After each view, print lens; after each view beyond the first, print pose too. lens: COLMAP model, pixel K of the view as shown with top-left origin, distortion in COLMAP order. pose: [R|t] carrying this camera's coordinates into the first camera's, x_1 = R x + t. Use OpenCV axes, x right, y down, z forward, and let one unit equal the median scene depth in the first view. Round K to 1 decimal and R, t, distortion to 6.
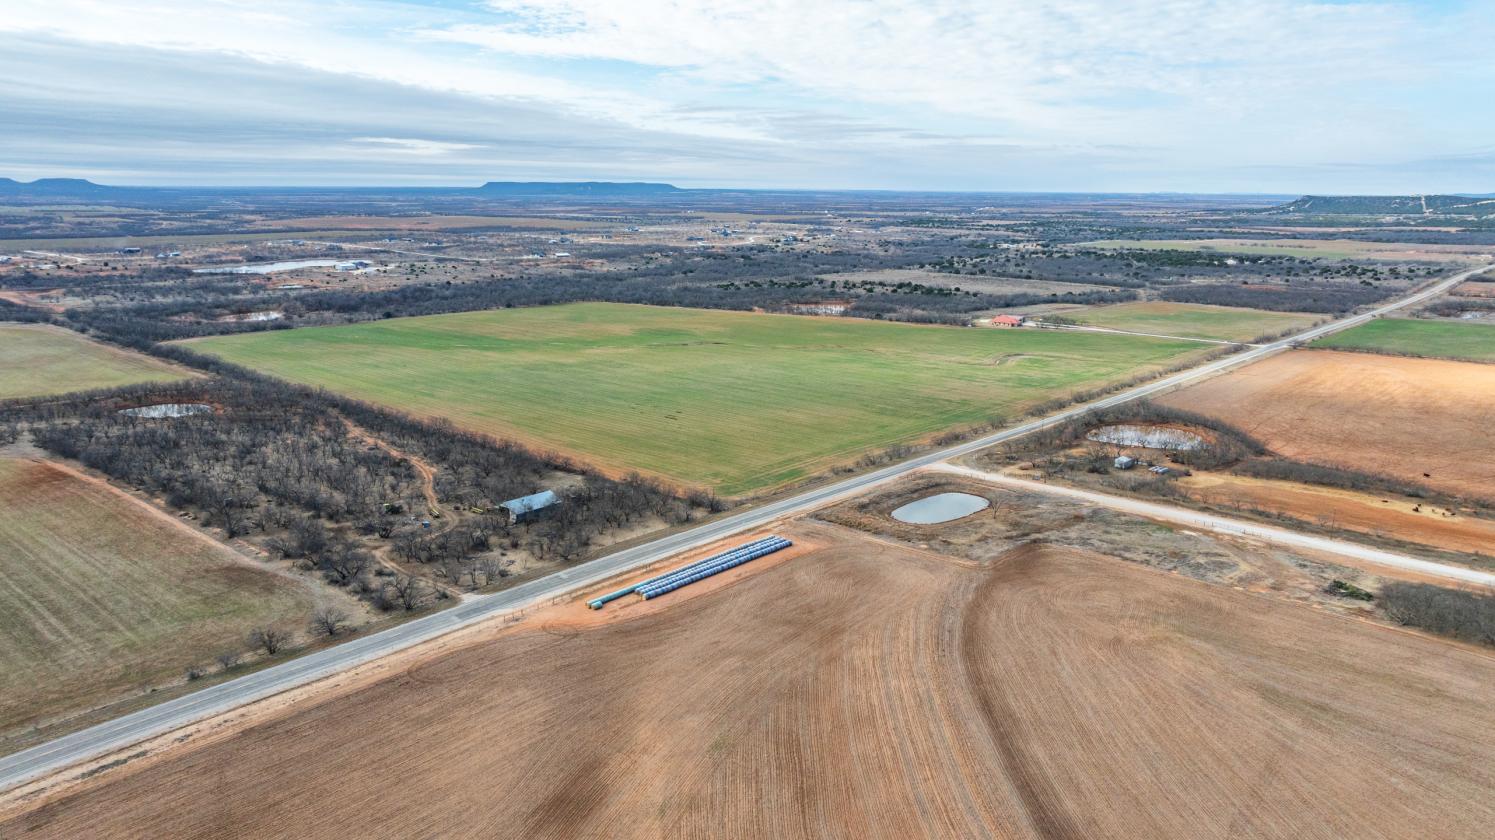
lens RADIAL K [[1088.3, 0, 747.5], [0, 1088.3, 420.0], [0, 0, 1]] dist [-0.013555, 0.000737]
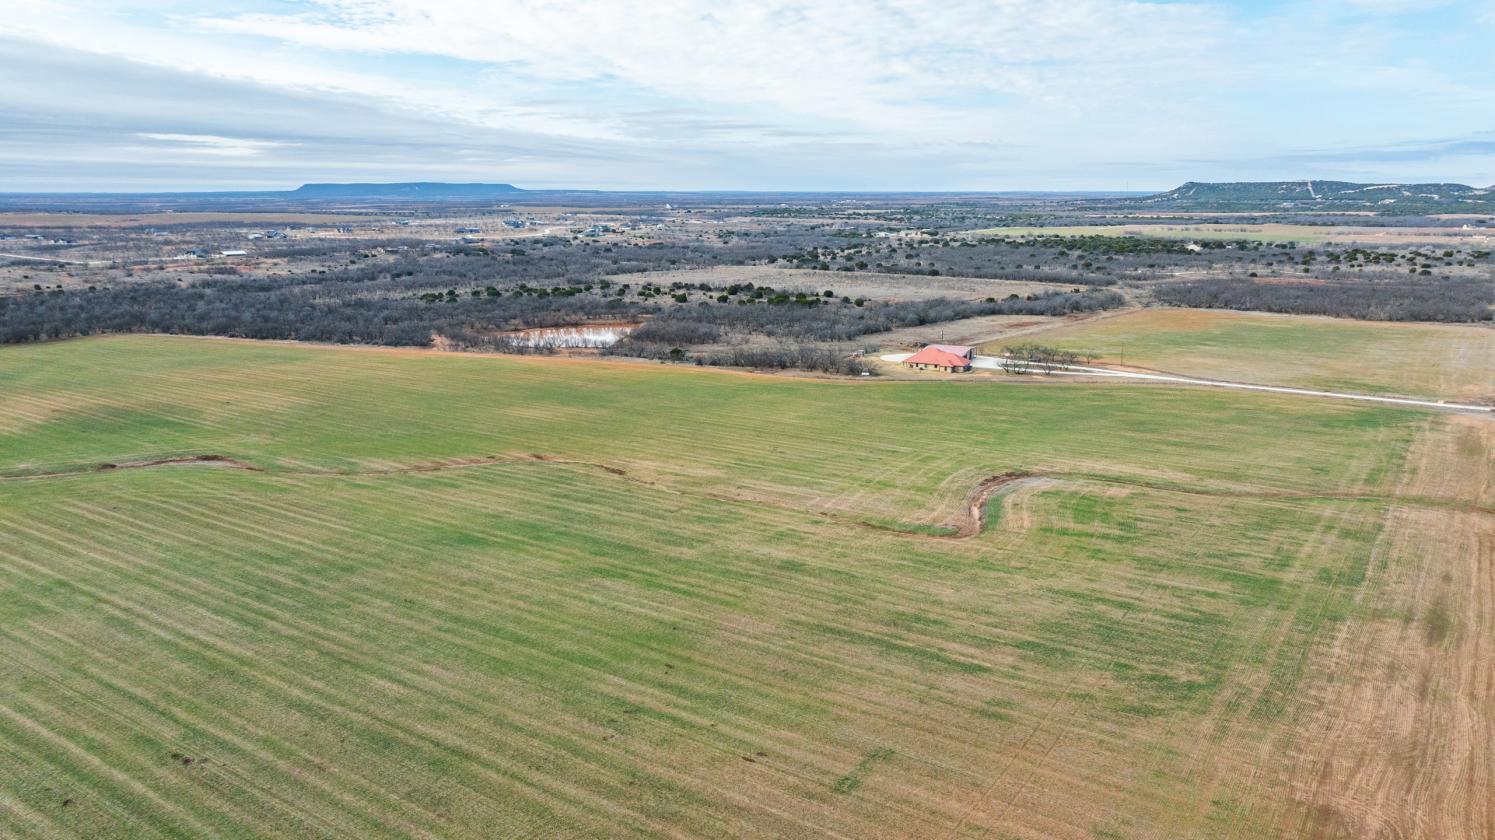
lens RADIAL K [[1088.3, 0, 747.5], [0, 1088.3, 420.0], [0, 0, 1]] dist [-0.013555, 0.000737]
pose [[0.991888, -0.034405, 0.122374, 0.065586], [0.034947, 0.999387, -0.002284, -0.045710], [-0.122220, 0.006542, 0.992481, 0.369055]]
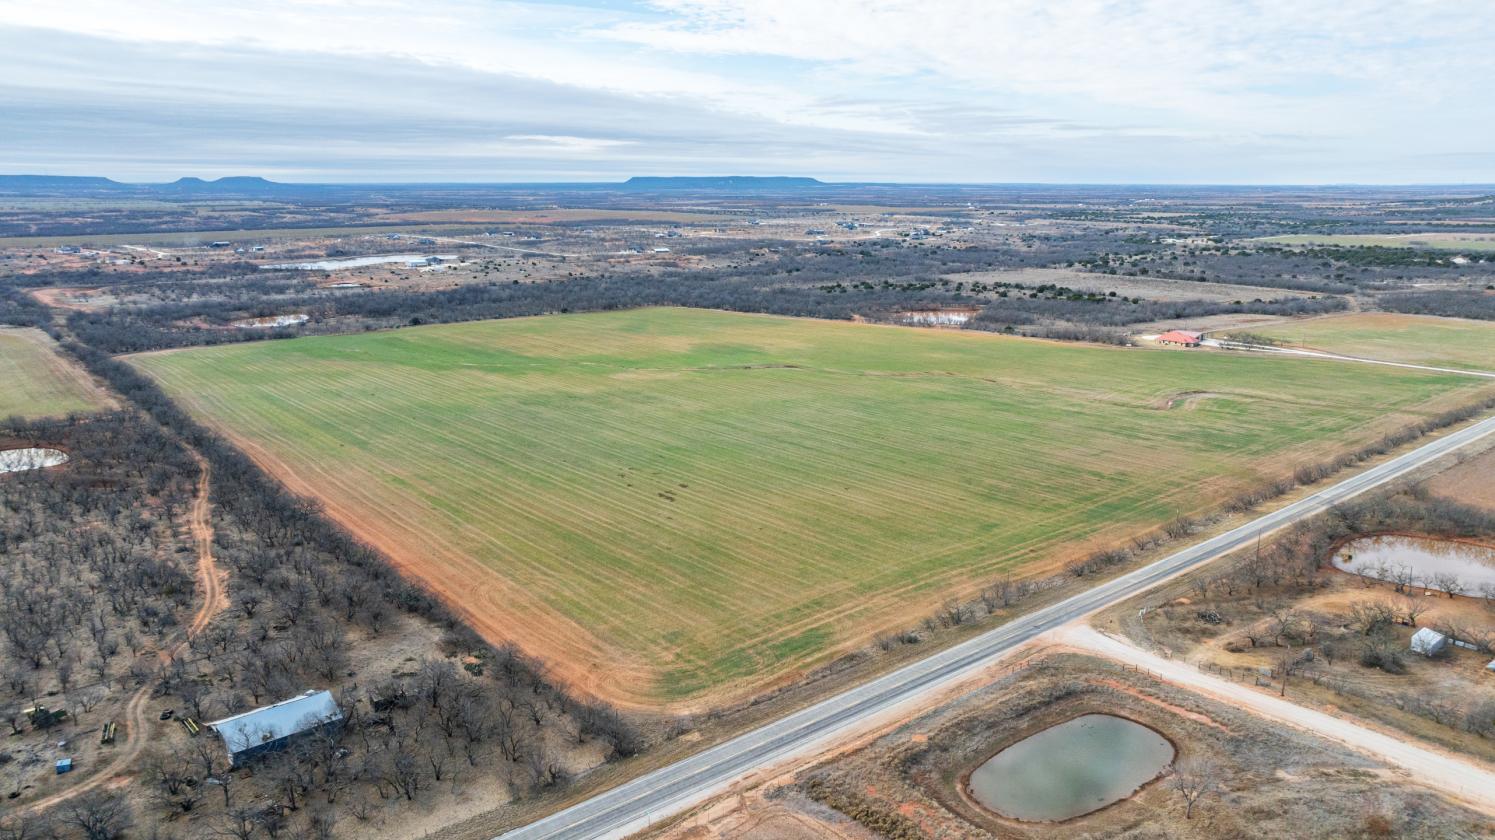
lens RADIAL K [[1079.7, 0, 747.5], [0, 1079.7, 420.0], [0, 0, 1]] dist [-0.013354, -0.002532]
pose [[0.991028, 0.022758, -0.131703, 0.026666], [-0.021968, 0.999731, 0.007449, -0.022790], [0.131837, -0.004489, 0.991261, 0.143812]]
